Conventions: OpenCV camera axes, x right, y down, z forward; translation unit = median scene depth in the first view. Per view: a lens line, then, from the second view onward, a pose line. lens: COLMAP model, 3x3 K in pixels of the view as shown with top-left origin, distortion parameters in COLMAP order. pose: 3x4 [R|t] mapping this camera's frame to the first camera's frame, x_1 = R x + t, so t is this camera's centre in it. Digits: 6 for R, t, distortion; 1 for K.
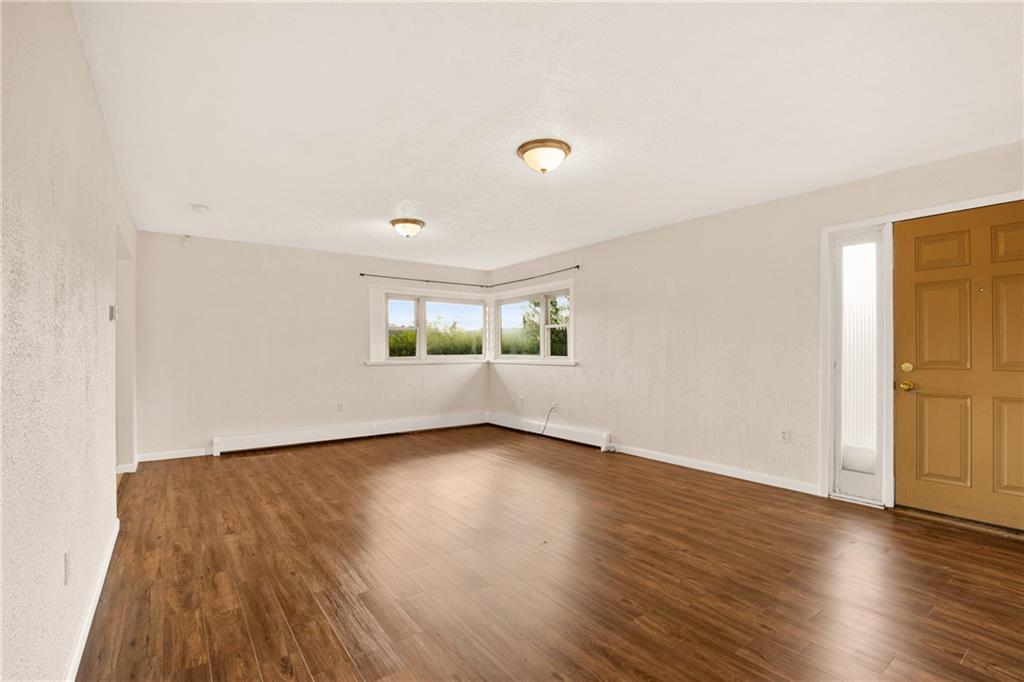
lens RADIAL K [[466.0, 0, 509.4], [0, 466.0, 346.5], [0, 0, 1]] dist [-0.009018, 0.000380]
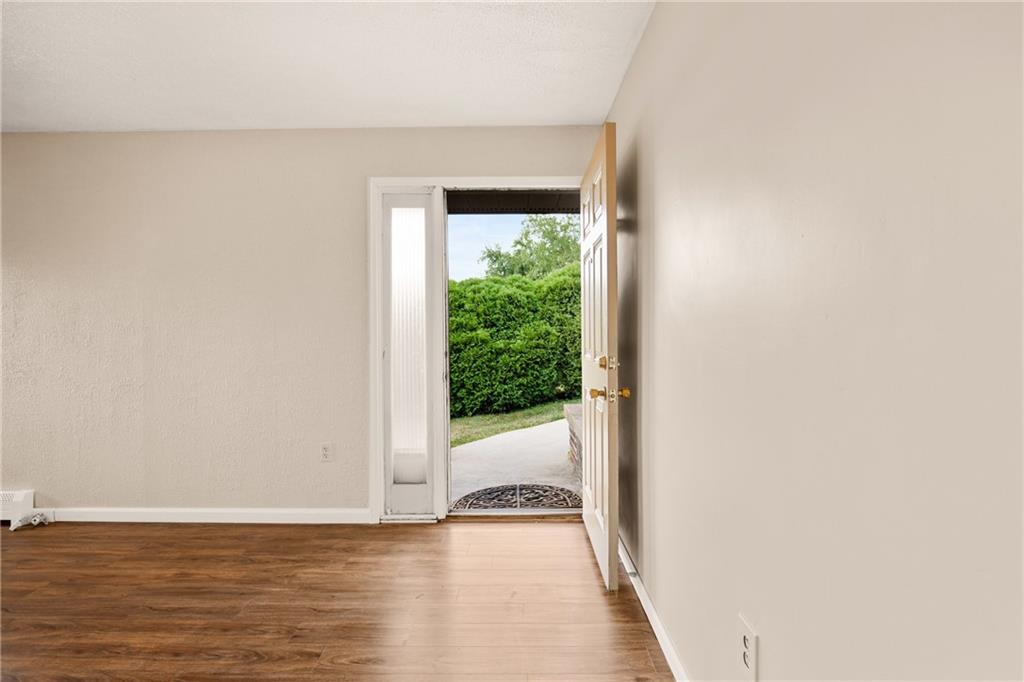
lens RADIAL K [[481.7, 0, 512.0], [0, 481.7, 341.0], [0, 0, 1]] dist [-0.028465, 0.000359]
pose [[0.599954, -0.013933, 0.799913, 0.178614], [0.001394, 0.999865, 0.016370, 0.003308], [-0.800033, -0.008707, 0.599892, 0.337858]]
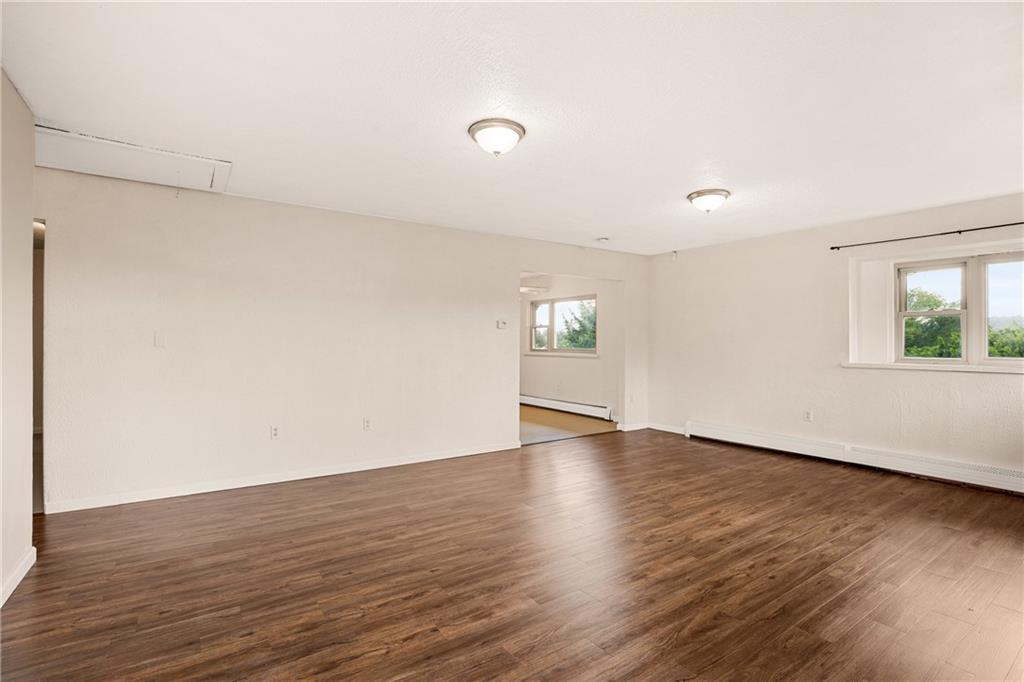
lens RADIAL K [[481.7, 0, 512.0], [0, 481.7, 341.0], [0, 0, 1]] dist [-0.028465, 0.000359]
pose [[-0.027164, -0.004239, -0.999622, 0.831673], [-0.002135, 0.999989, -0.004182, 0.004992], [0.999629, 0.002021, -0.027173, 0.864403]]
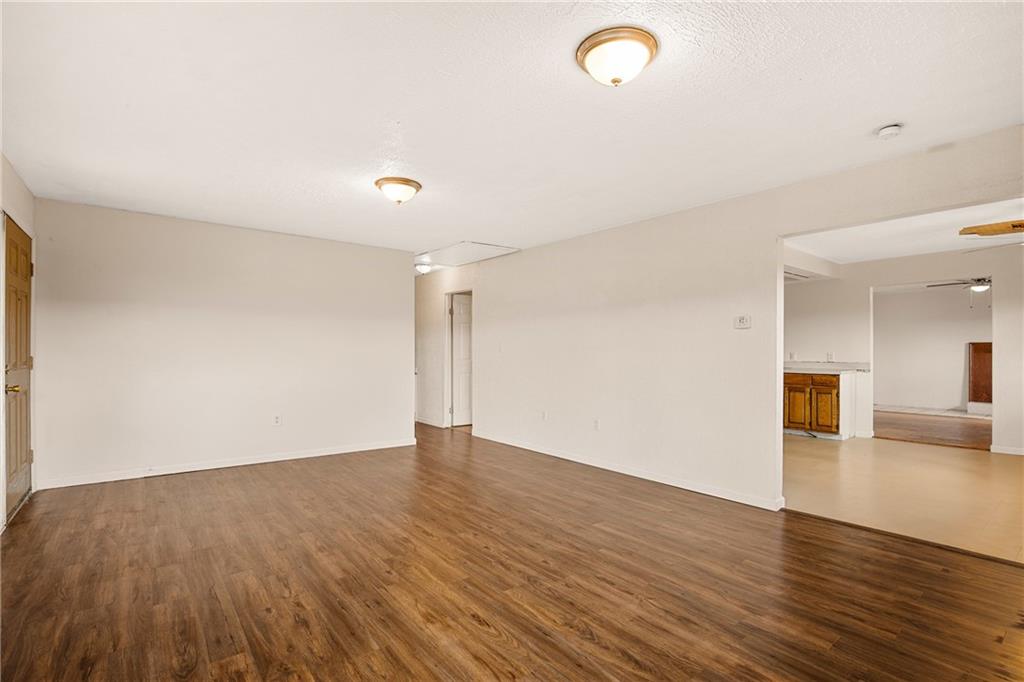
lens RADIAL K [[481.7, 0, 512.0], [0, 481.7, 341.0], [0, 0, 1]] dist [-0.028465, 0.000359]
pose [[-0.999414, 0.000350, -0.034231, -0.135964], [0.001062, 0.999783, -0.020781, 0.008868], [0.034216, -0.020805, -0.999198, 1.828356]]
